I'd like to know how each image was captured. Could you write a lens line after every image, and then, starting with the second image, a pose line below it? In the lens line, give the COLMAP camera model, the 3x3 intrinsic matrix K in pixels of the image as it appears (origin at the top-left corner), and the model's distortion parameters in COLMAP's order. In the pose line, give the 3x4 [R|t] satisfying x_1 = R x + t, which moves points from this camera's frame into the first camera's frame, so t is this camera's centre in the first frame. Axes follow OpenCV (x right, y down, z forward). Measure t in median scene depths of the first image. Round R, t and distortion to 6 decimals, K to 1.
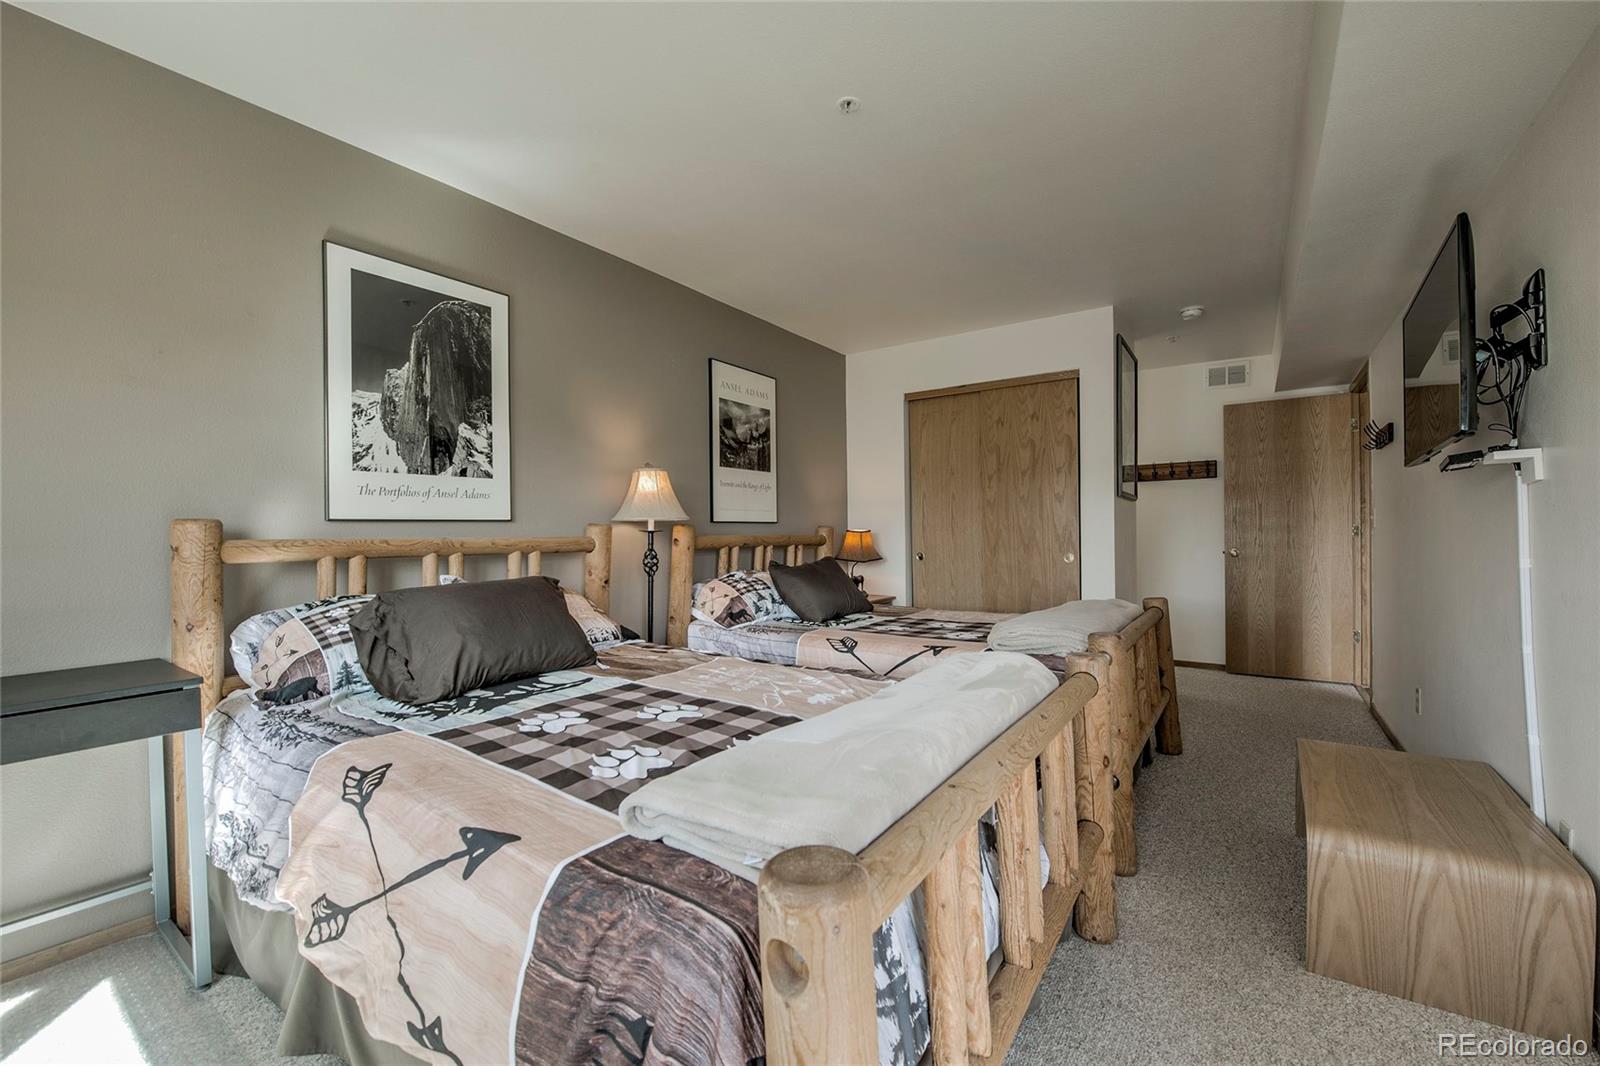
lens RADIAL K [[664.4, 0, 800.0], [0, 664.4, 533.0], [0, 0, 1]] dist [-0.020280, -0.000788]
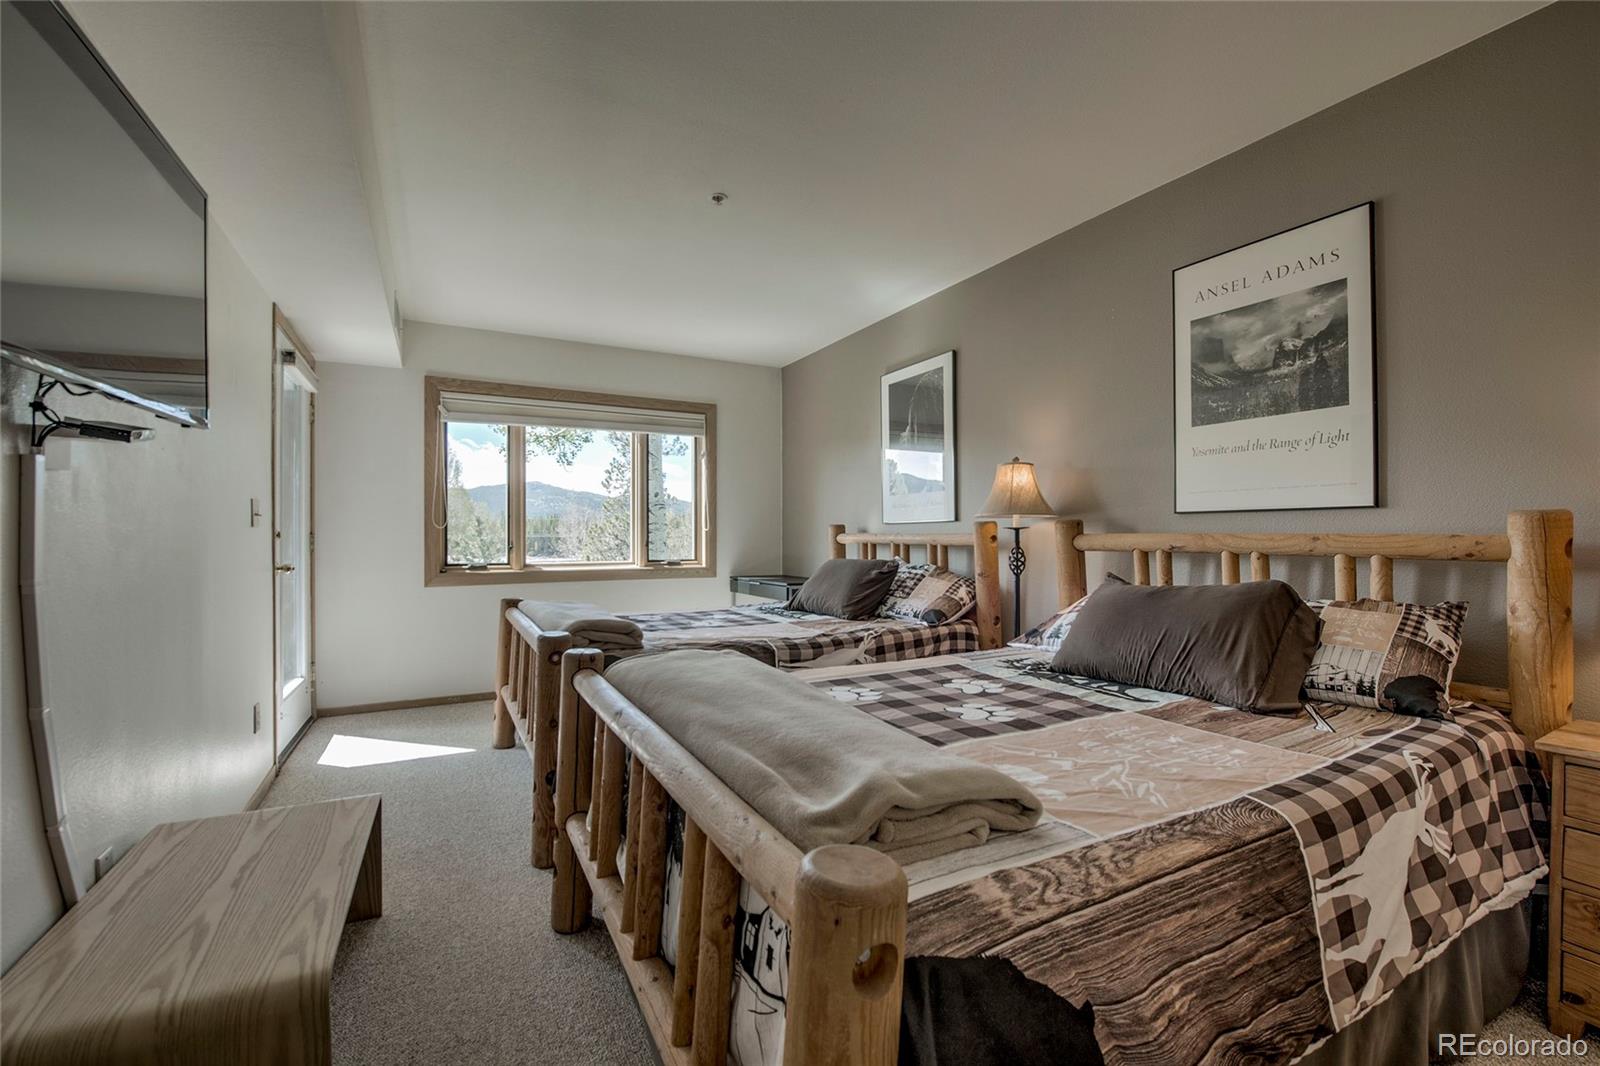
lens RADIAL K [[687.7, 0, 792.2], [0, 687.7, 540.7], [0, 0, 1]] dist [-0.019321, -0.000753]
pose [[-0.478185, 0.015858, -0.878116, 0.653271], [0.002663, 0.999859, 0.016606, -0.000764], [0.878255, 0.005602, -0.478159, 0.973981]]
